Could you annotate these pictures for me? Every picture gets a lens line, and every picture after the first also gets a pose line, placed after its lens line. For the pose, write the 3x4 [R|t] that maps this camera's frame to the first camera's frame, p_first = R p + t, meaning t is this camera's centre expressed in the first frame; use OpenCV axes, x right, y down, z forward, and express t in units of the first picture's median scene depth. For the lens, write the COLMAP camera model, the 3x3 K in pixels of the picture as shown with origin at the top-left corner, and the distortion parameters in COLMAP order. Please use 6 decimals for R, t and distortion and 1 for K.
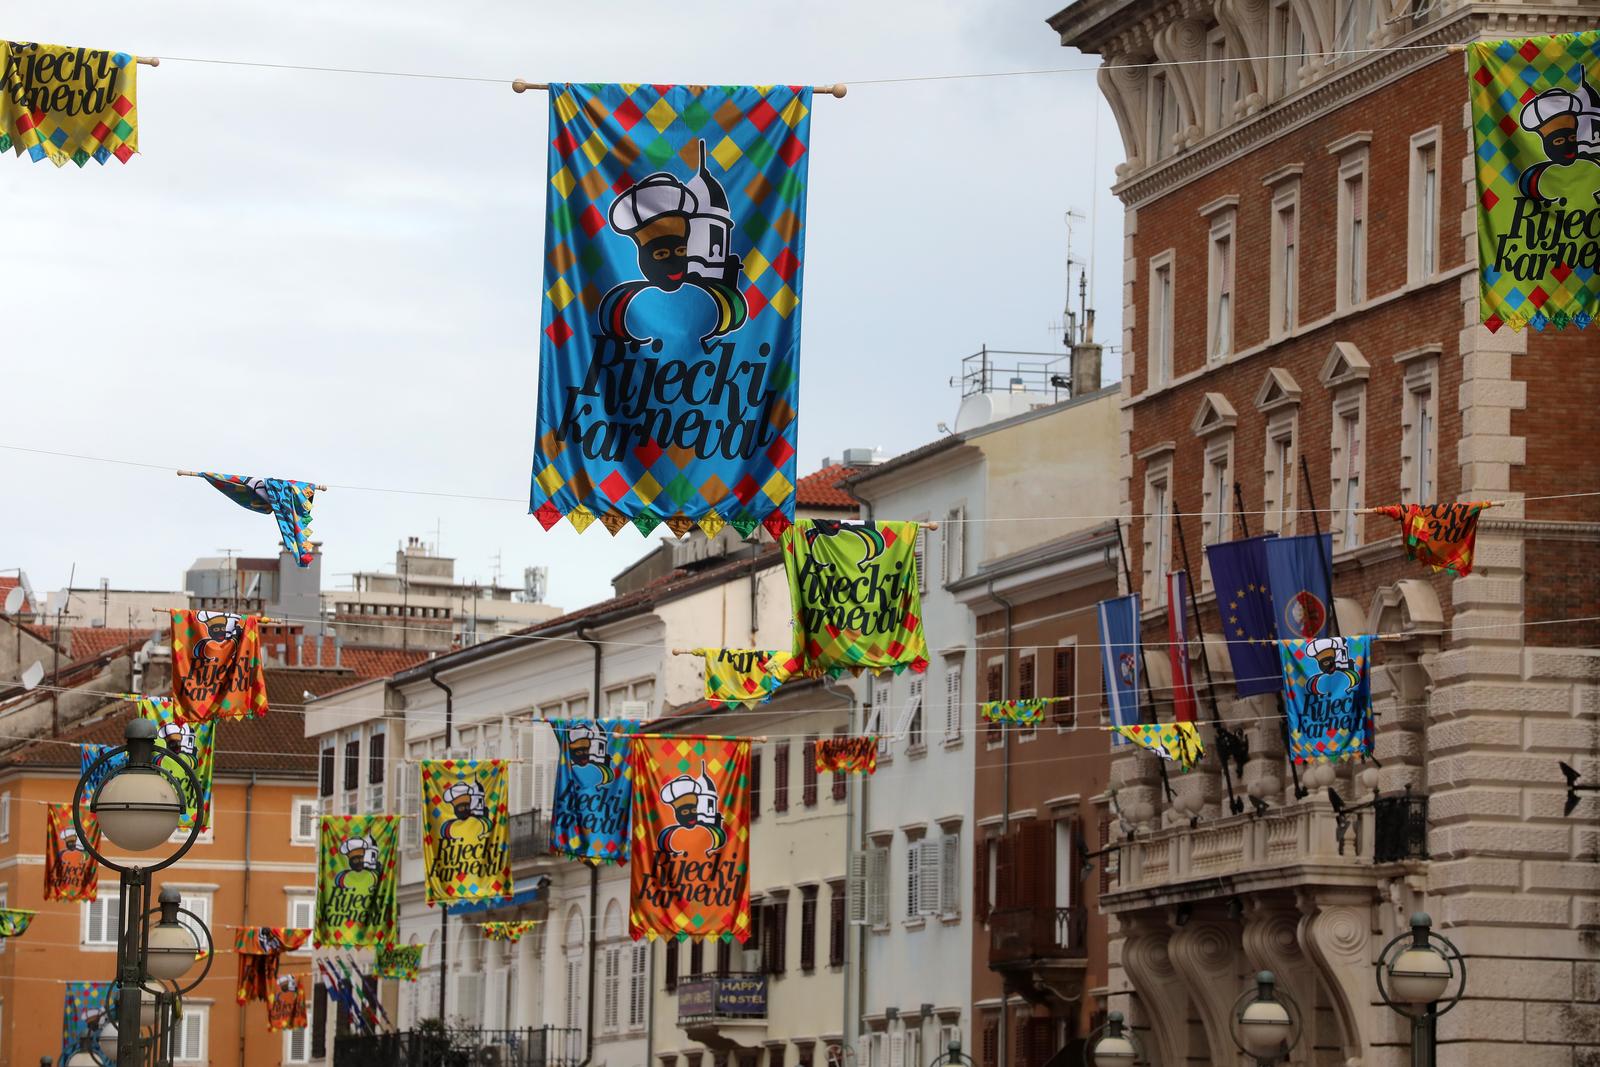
lens RADIAL K [[9508.1, 0, 828.5], [0, 9508.1, 529.8], [0, 0, 1]] dist [1.957898, 0.000000]
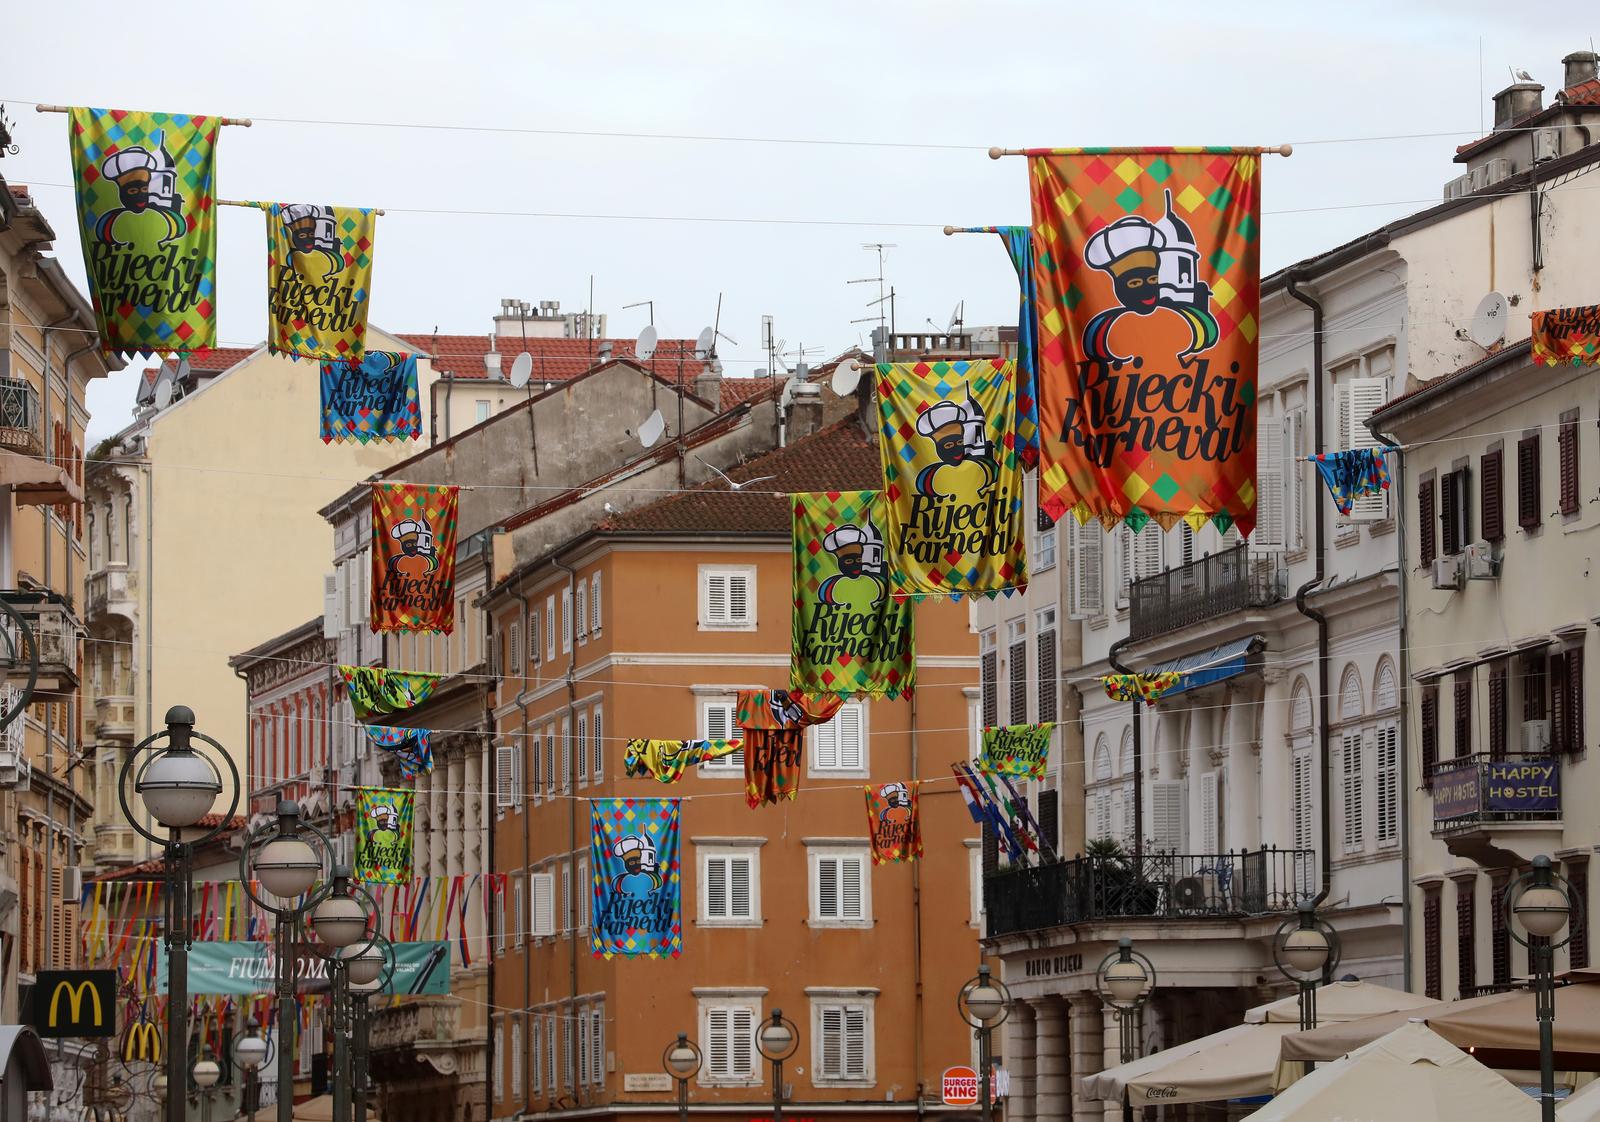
lens RADIAL K [[10544.7, 0, 905.0], [0, 10544.7, 521.8], [0, 0, 1]] dist [1.779763, 0.000000]
pose [[0.995896, -0.033504, -0.084077, 0.010454], [0.034623, 0.999330, 0.011885, 0.017942], [0.083622, -0.014747, 0.996388, 0.225406]]
